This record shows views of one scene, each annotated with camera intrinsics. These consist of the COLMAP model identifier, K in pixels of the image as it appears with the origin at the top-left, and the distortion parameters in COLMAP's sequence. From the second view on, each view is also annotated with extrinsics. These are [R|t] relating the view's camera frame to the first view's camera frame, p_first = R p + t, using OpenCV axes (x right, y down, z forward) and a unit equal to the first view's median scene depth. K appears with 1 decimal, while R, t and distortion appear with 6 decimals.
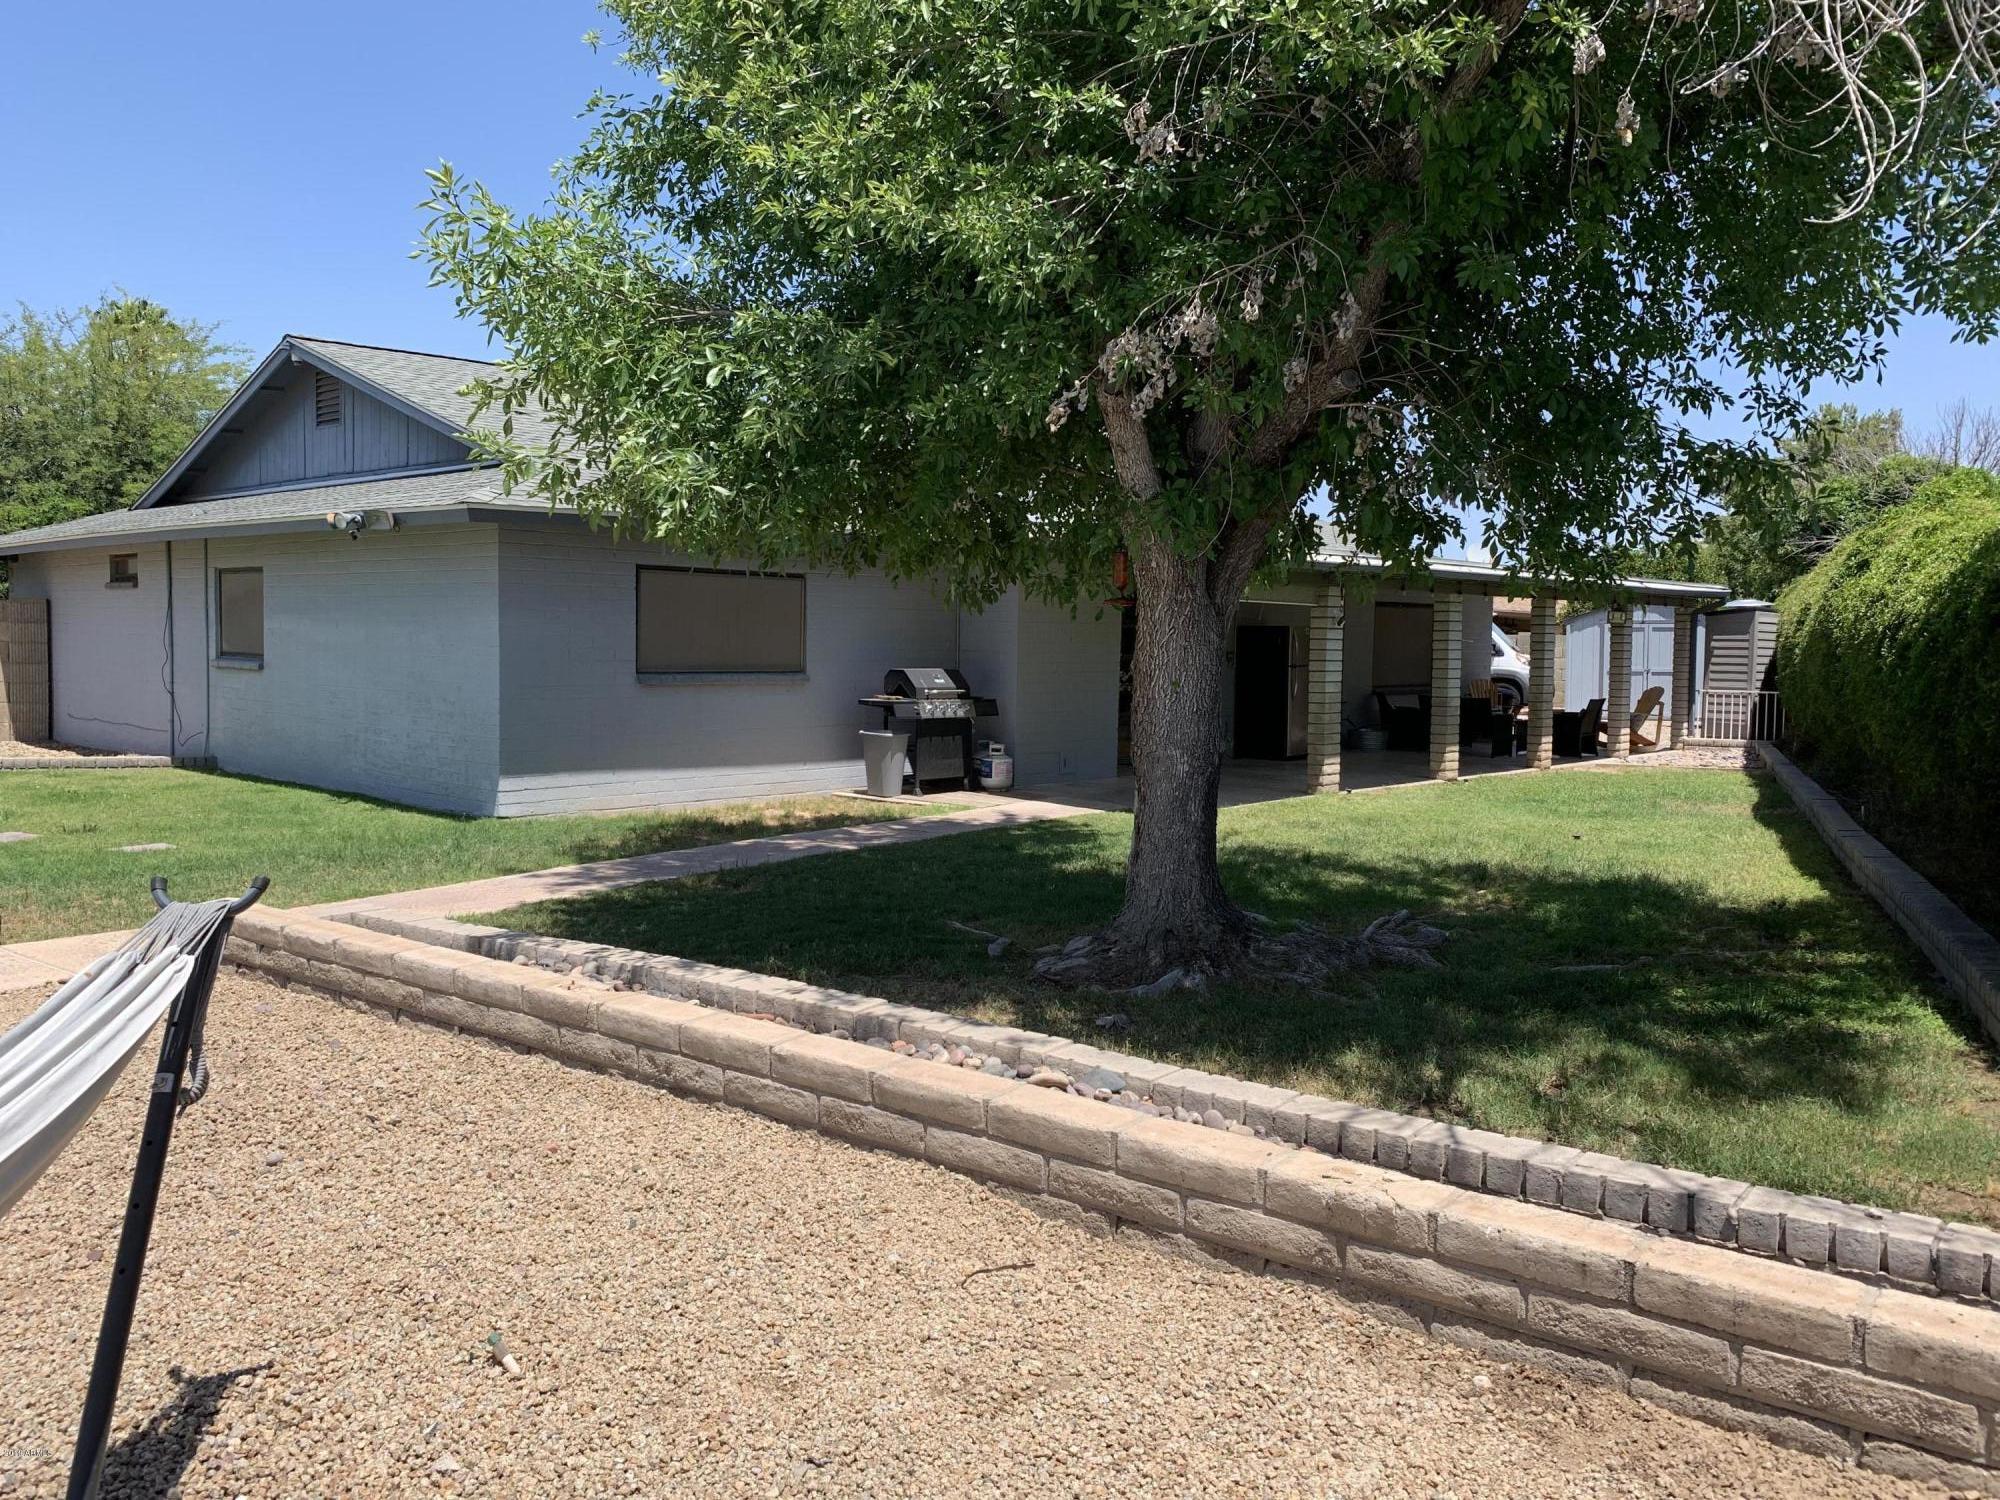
lens RADIAL K [[1542.9, 0, 1000.0], [0, 1542.9, 750.0], [0, 0, 1]] dist [0.012668, 0.000264]
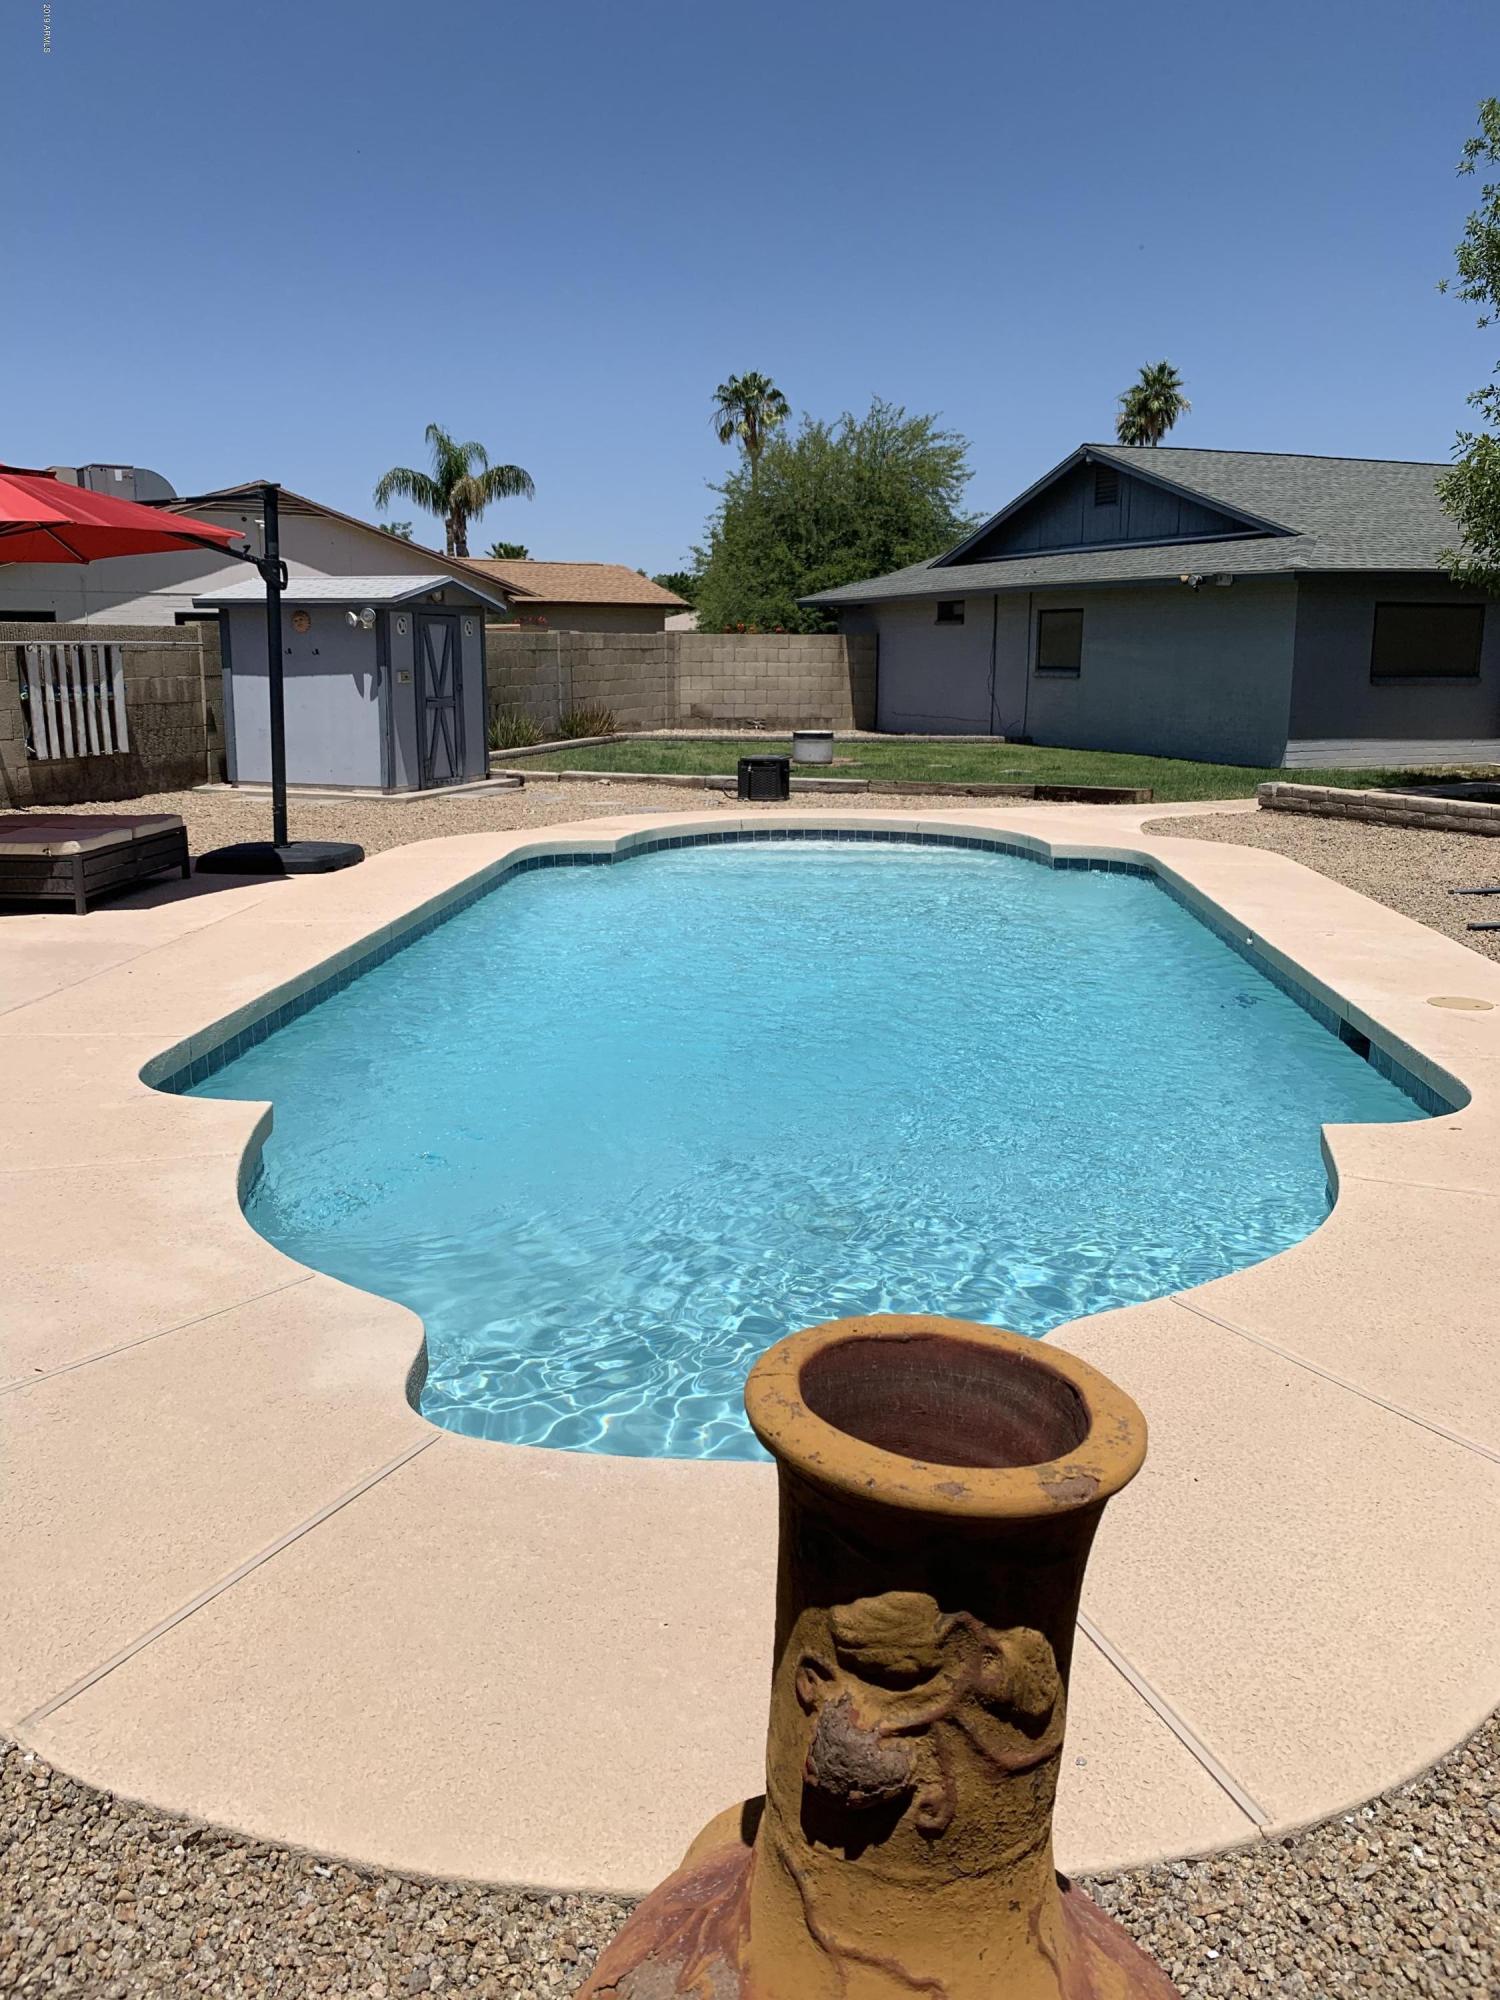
lens RADIAL K [[1523.6, 0, 750.0], [0, 1523.6, 1000.0], [0, 0, 1]] dist [0.034020, -0.002889]
pose [[0.909906, 0.082389, -0.406549, -0.127002], [-0.021136, 0.988012, 0.152922, 0.038849], [0.414275, -0.130552, 0.900740, -0.537210]]
